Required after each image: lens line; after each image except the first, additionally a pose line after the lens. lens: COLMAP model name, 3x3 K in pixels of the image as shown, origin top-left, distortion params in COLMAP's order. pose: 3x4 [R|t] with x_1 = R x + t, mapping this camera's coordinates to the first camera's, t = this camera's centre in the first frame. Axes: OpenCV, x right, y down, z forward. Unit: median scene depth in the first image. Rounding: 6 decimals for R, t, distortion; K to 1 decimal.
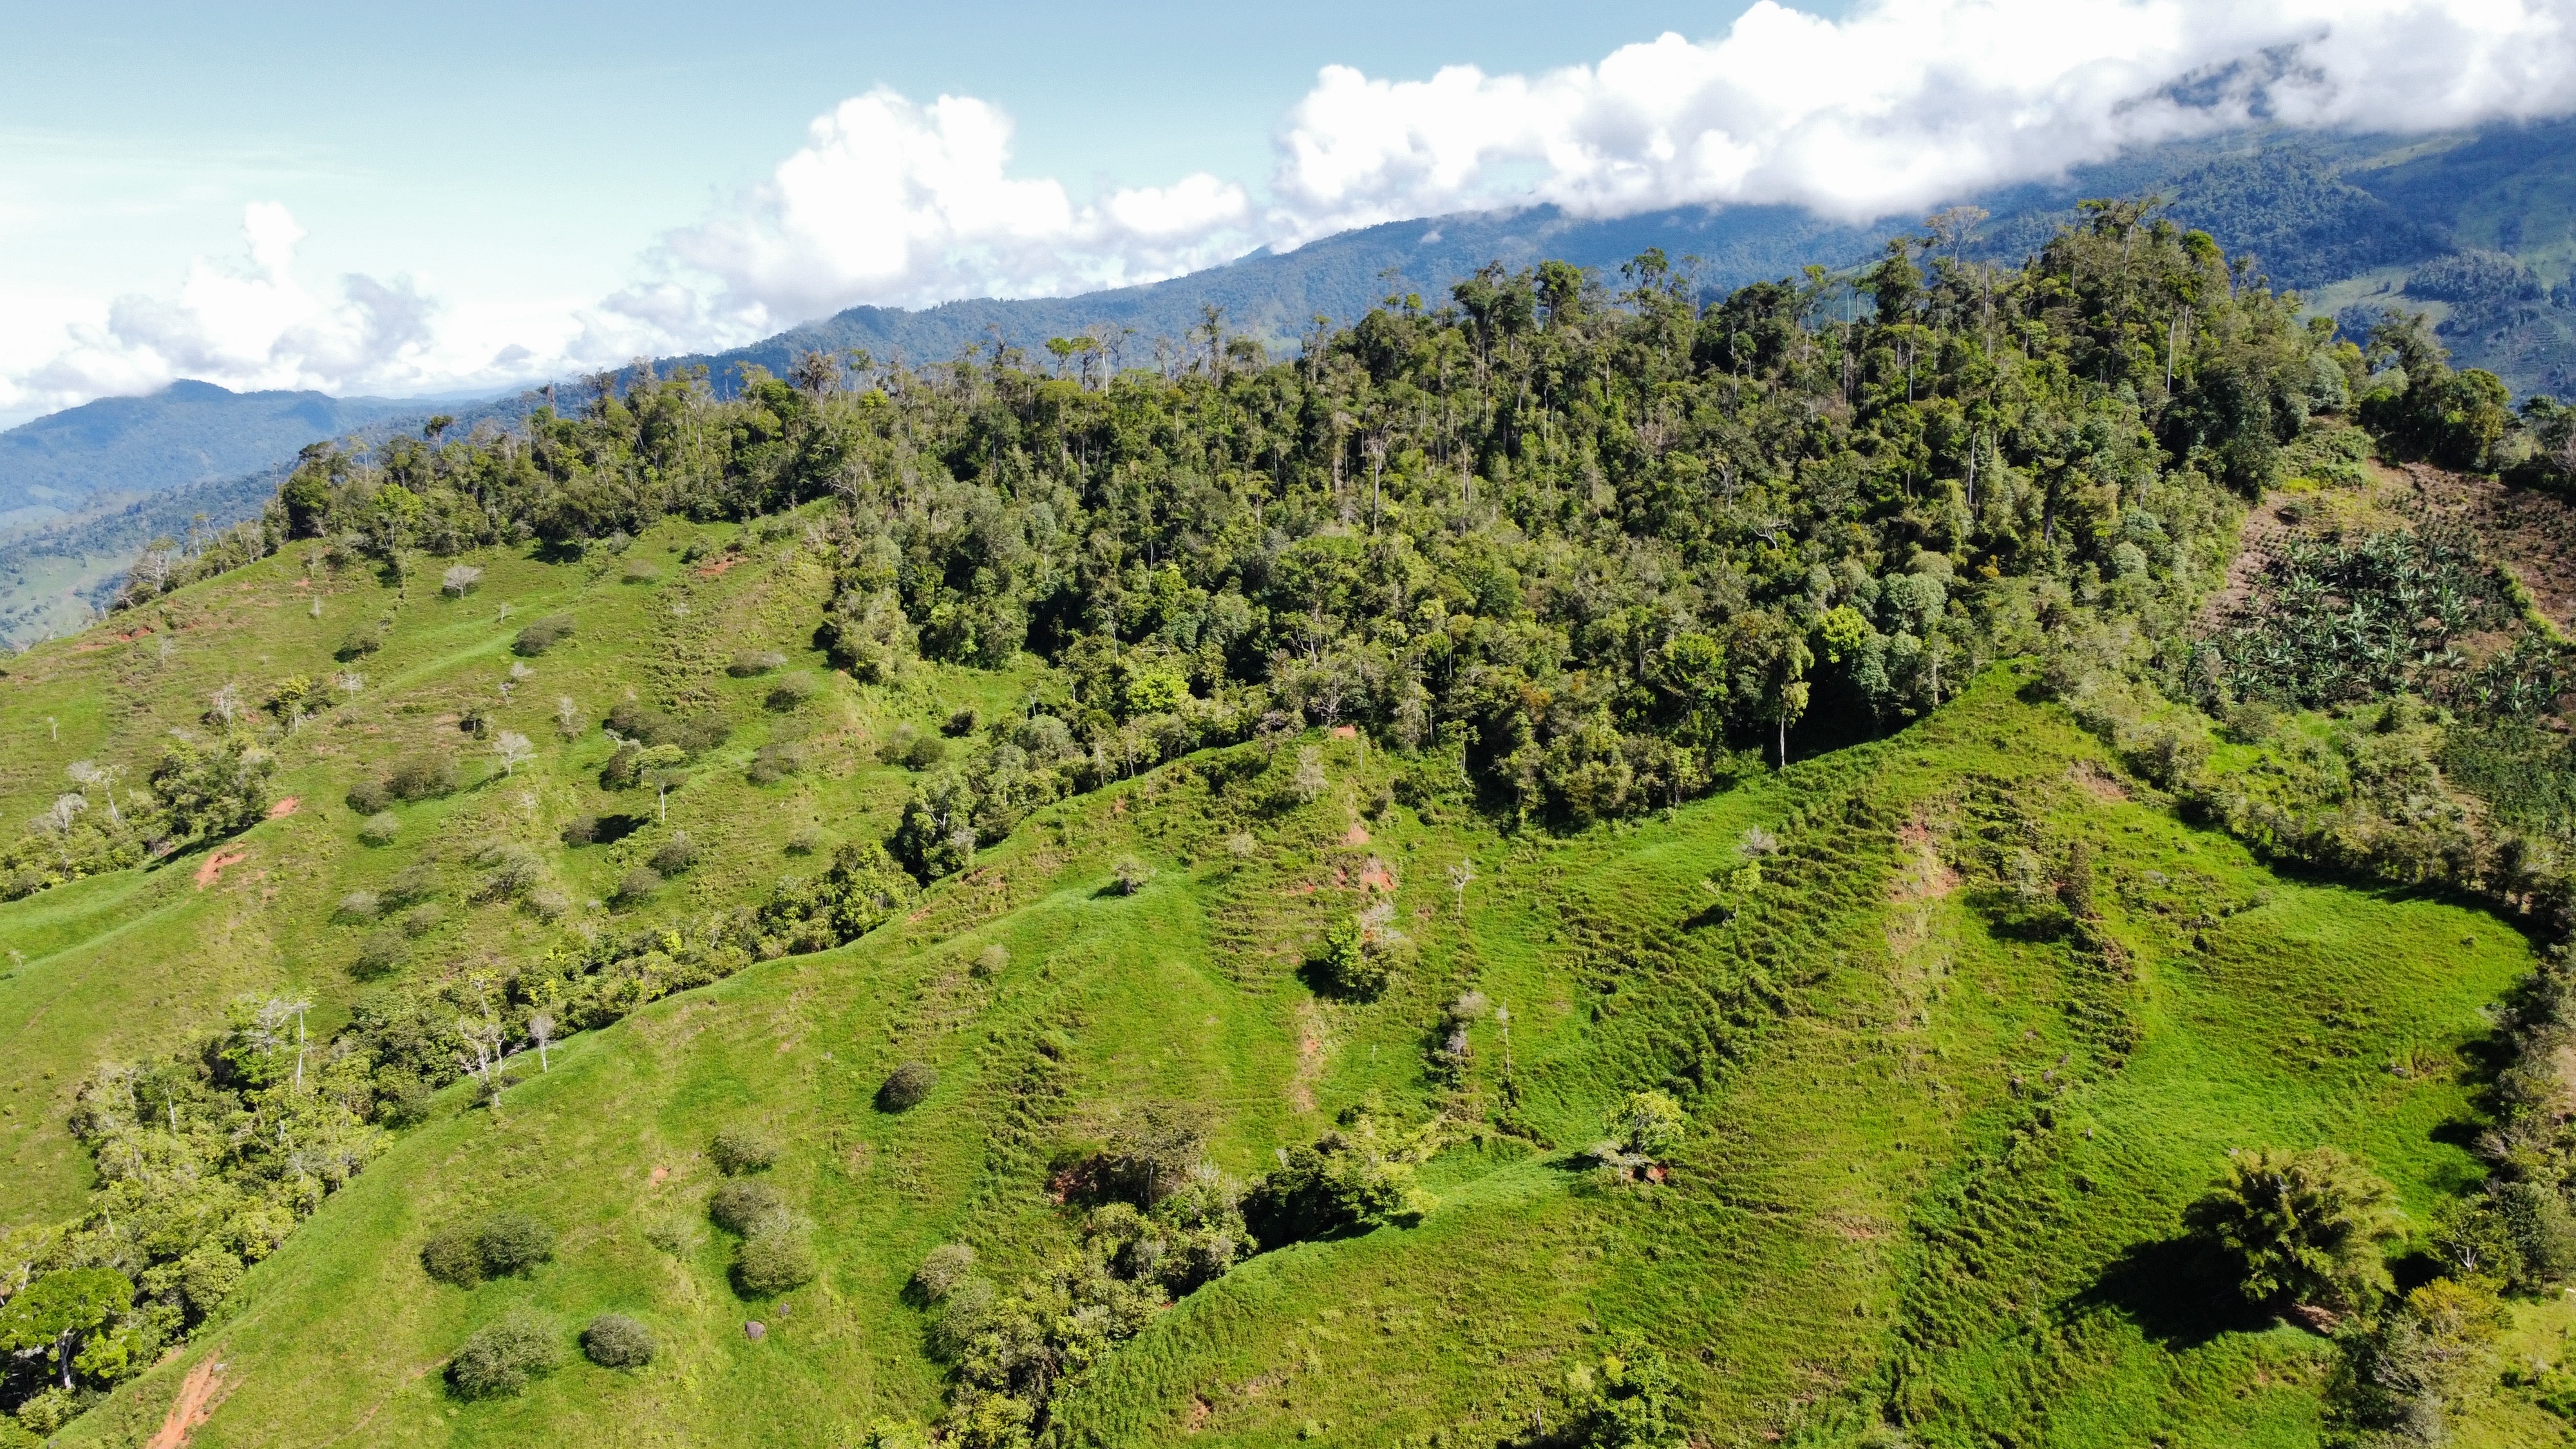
lens RADIAL K [[1931.6, 0, 1296.9], [0, 1931.6, 714.6], [0, 0, 1]] dist [-0.008314, -0.002687]
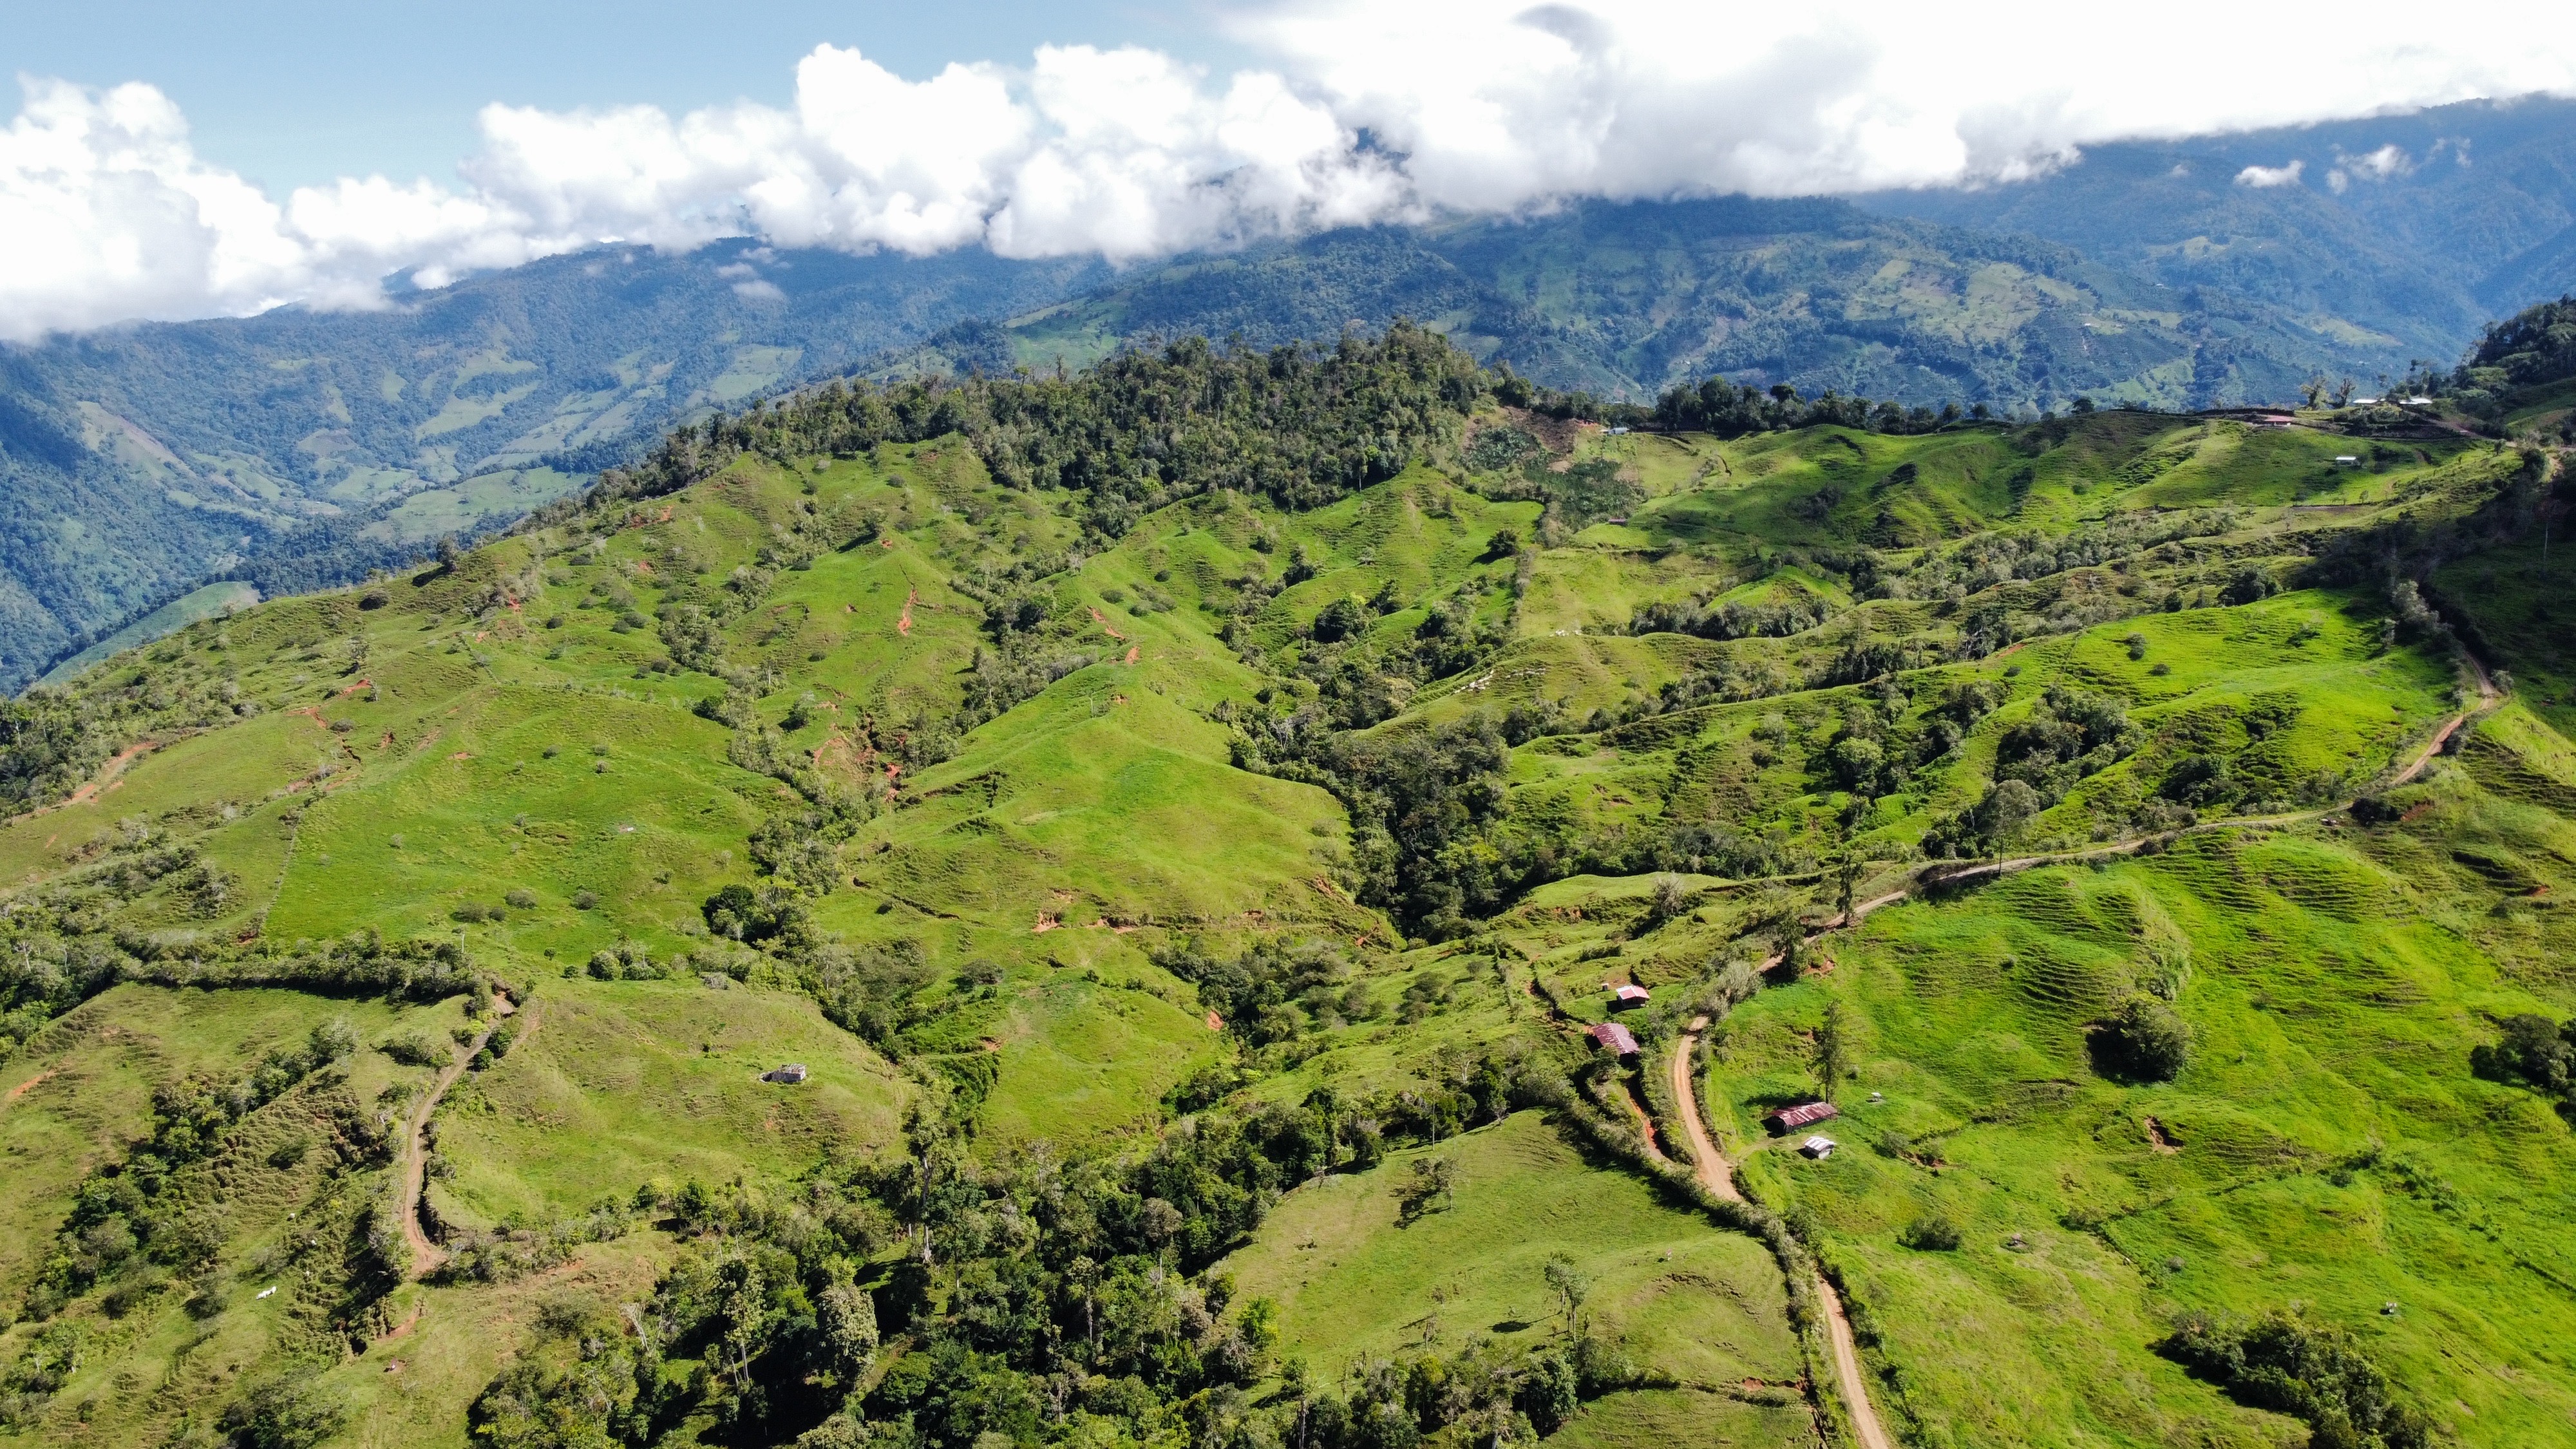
lens RADIAL K [[1931.6, 0, 1296.9], [0, 1931.6, 714.6], [0, 0, 1]] dist [-0.008314, -0.002687]
pose [[0.907978, -0.073960, 0.412439, -1.211516], [0.079414, 0.996834, 0.003927, 0.373559], [-0.411424, 0.029187, 0.910977, -1.942642]]
